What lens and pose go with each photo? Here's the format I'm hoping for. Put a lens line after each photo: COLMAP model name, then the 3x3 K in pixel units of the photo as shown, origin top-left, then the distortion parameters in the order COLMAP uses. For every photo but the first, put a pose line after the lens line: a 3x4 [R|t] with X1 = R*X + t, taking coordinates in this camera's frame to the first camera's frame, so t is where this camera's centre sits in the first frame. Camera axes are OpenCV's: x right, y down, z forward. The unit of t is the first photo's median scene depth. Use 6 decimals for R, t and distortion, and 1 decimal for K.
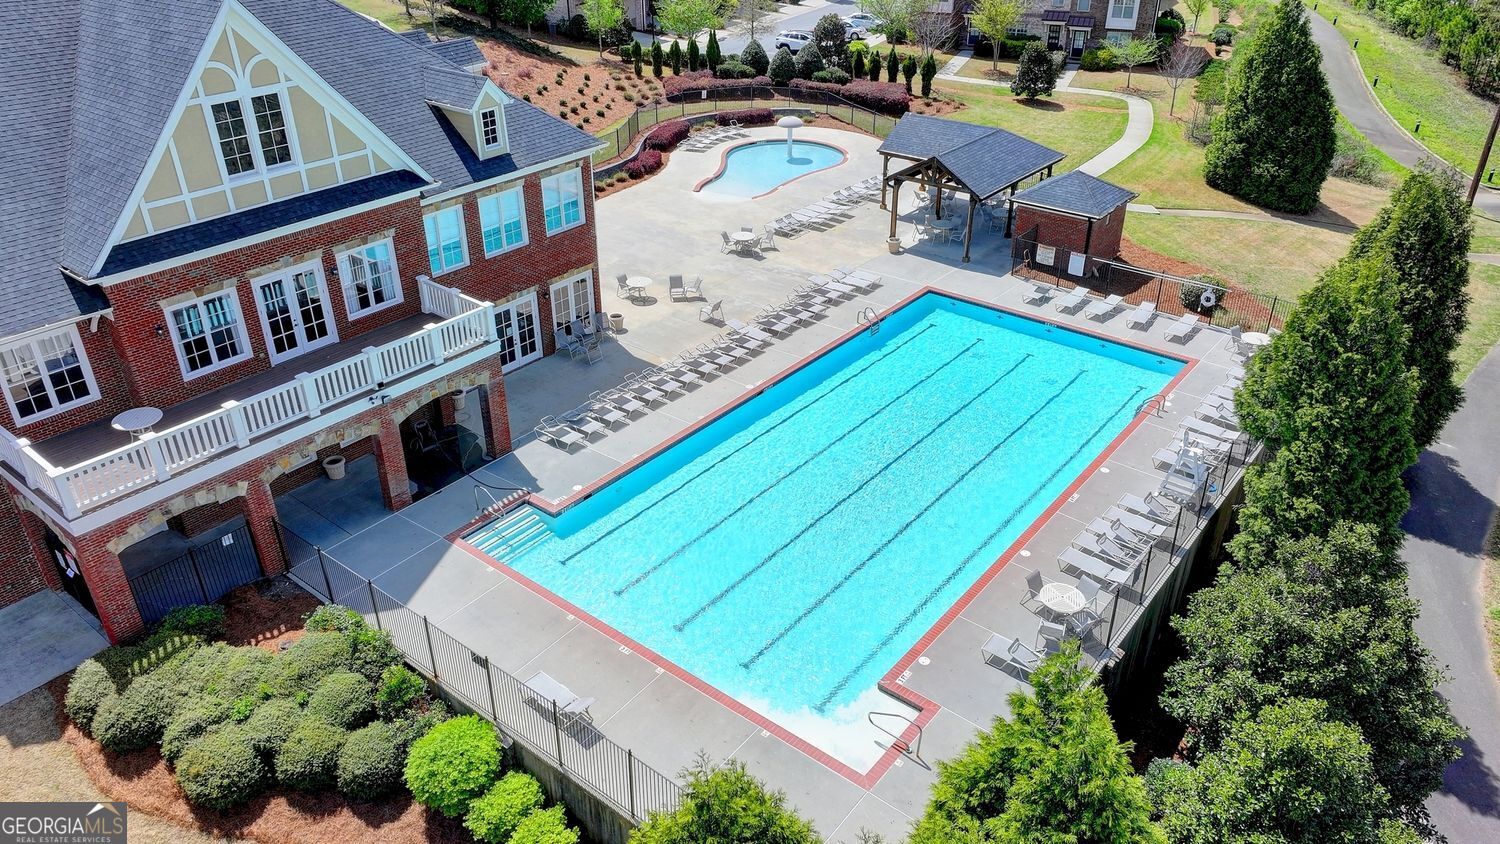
lens RADIAL K [[1049.9, 0, 758.7], [0, 1049.9, 418.1], [0, 0, 1]] dist [0.008007, 0.001076]
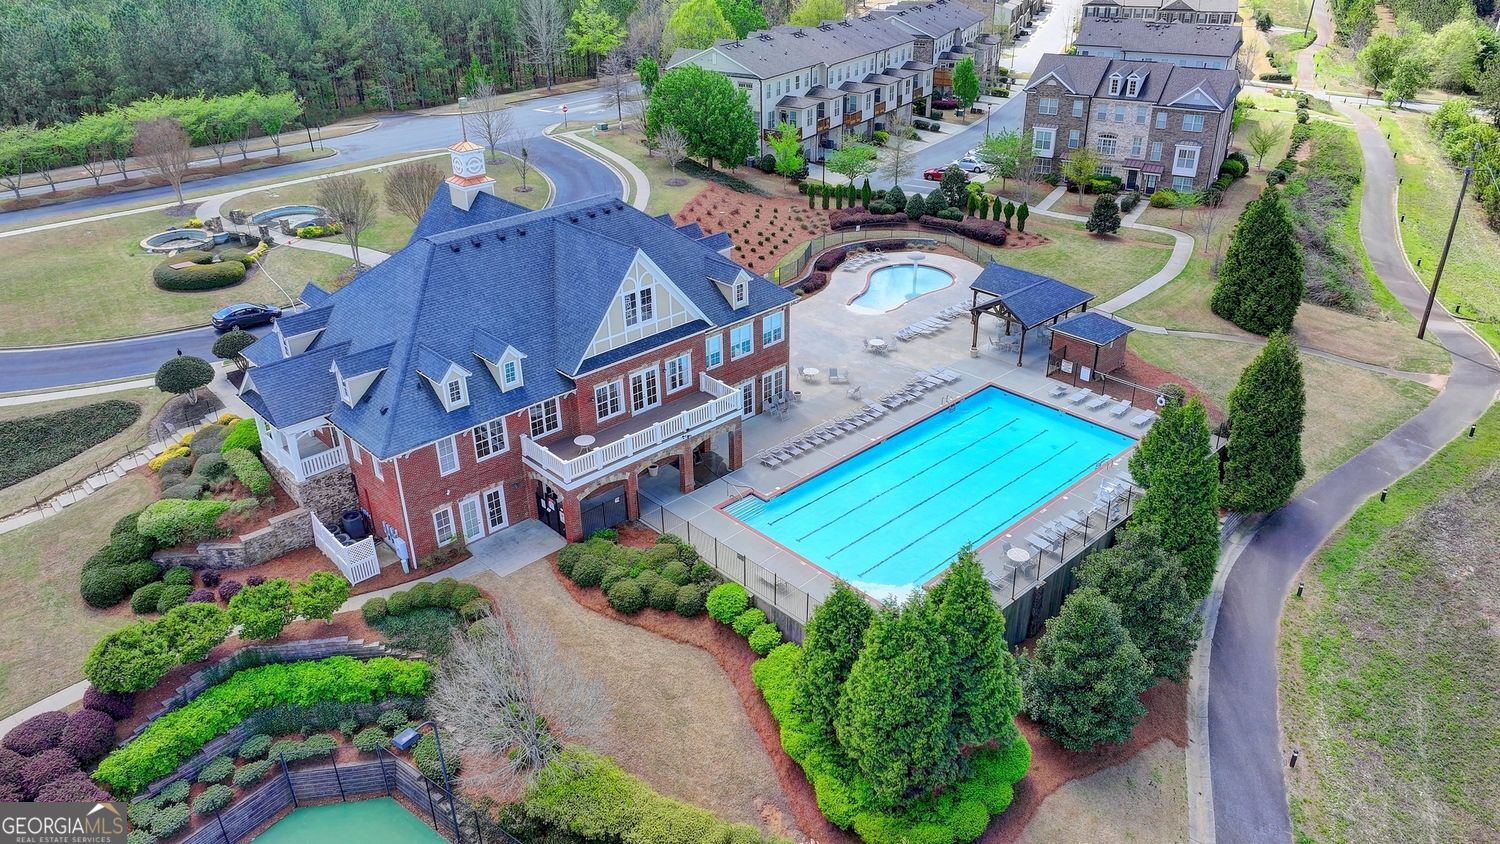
lens RADIAL K [[1049.9, 0, 758.7], [0, 1049.9, 418.1], [0, 0, 1]] dist [0.008007, 0.001076]
pose [[0.989587, 0.055830, -0.132666, 0.029874], [-0.060553, 0.997657, -0.031834, 0.001414], [0.130578, 0.039536, 0.990649, -0.686137]]
